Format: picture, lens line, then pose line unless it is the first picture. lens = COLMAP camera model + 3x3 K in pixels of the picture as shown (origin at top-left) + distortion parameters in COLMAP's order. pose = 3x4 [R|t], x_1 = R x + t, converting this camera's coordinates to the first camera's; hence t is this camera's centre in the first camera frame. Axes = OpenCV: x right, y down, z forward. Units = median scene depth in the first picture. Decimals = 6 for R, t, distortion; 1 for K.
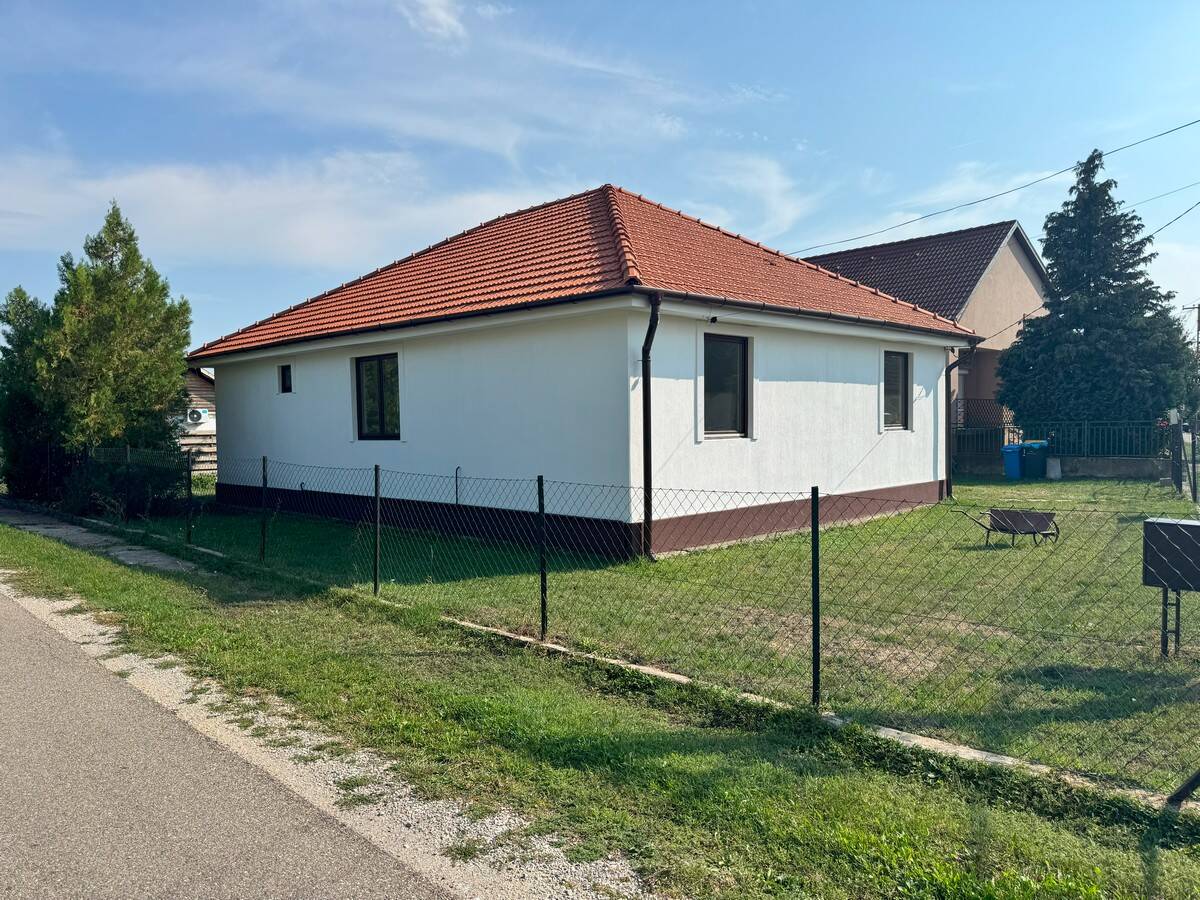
lens RADIAL K [[834.8, 0, 600.0], [0, 834.8, 450.0], [0, 0, 1]] dist [0.067569, -0.088136]
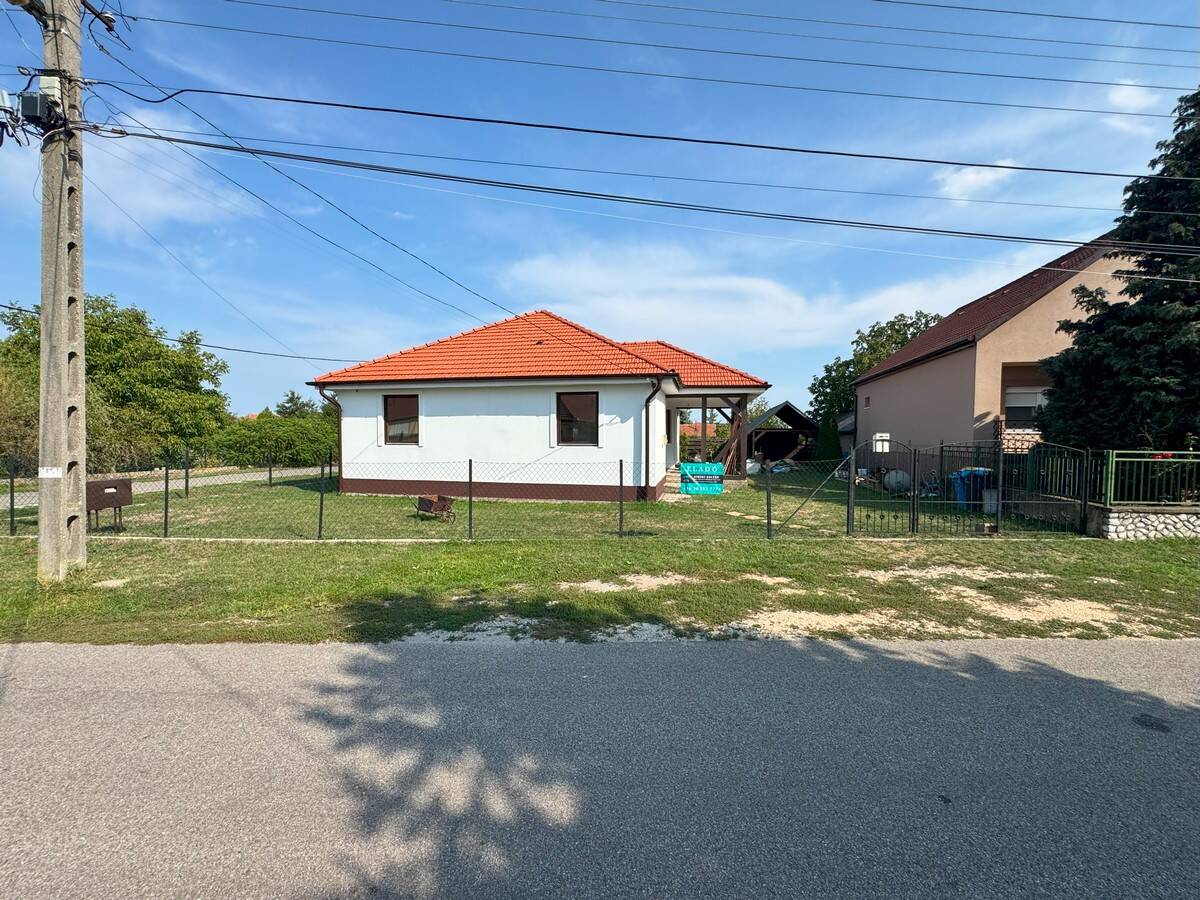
lens RADIAL K [[478.7, 0, 598.6], [0, 478.7, 447.6], [0, 0, 1]] dist [-0.004208, -0.000832]
pose [[0.533110, 0.031704, -0.845452, 1.123031], [-0.043012, 0.999021, 0.010341, -0.033204], [0.844952, 0.030852, 0.533951, 0.620694]]
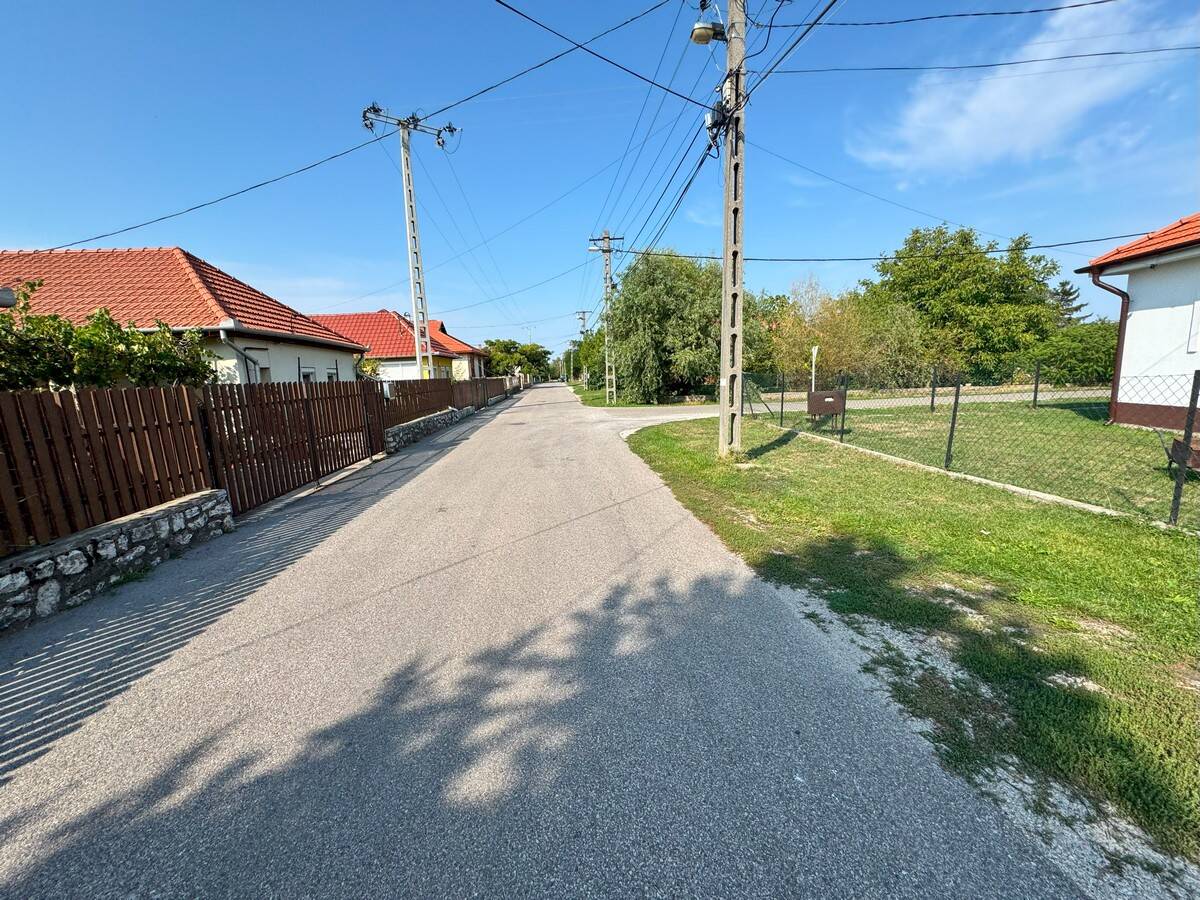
lens RADIAL K [[478.7, 0, 598.6], [0, 478.7, 447.6], [0, 0, 1]] dist [-0.004208, -0.000832]
pose [[-0.814067, 0.135120, -0.564834, 1.013418], [0.030624, 0.981193, 0.190585, -0.026319], [0.579963, 0.137851, -0.802895, 0.822624]]
